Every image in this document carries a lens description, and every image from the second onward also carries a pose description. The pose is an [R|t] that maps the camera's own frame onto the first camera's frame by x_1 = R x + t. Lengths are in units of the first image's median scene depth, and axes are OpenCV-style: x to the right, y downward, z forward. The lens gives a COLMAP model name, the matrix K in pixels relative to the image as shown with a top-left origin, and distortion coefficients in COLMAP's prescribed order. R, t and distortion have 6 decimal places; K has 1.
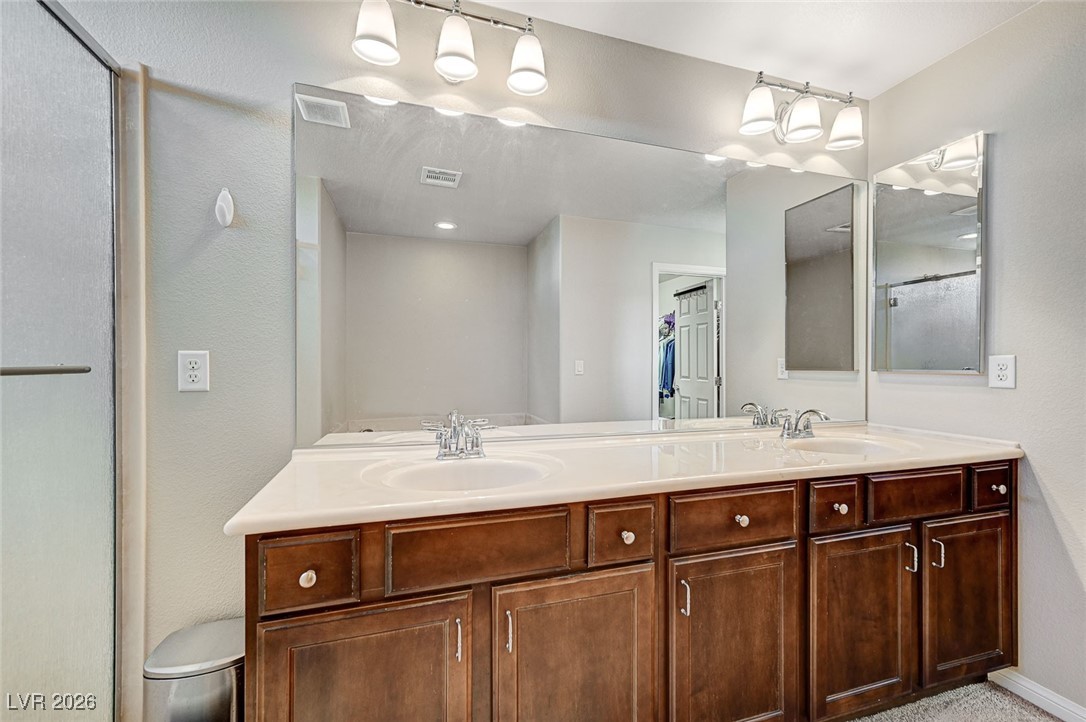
lens RADIAL K [[456.4, 0, 572.2], [0, 456.4, 365.3], [0, 0, 1]] dist [-0.001463, -0.000193]
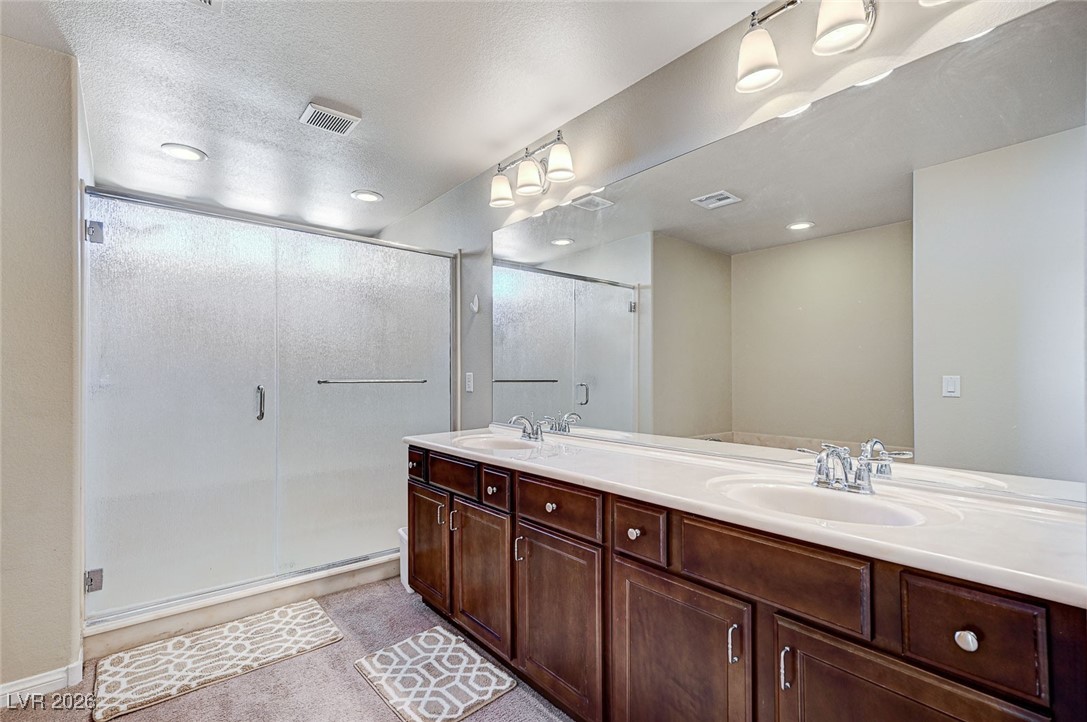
lens RADIAL K [[503.5, 0, 544.7], [0, 503.5, 369.9], [0, 0, 1]] dist [-0.013165, -0.000235]
pose [[0.352291, -0.016472, -0.935746, 1.488537], [0.005927, 0.999864, -0.015369, -0.004278], [0.935872, -0.000132, 0.352341, 0.471664]]
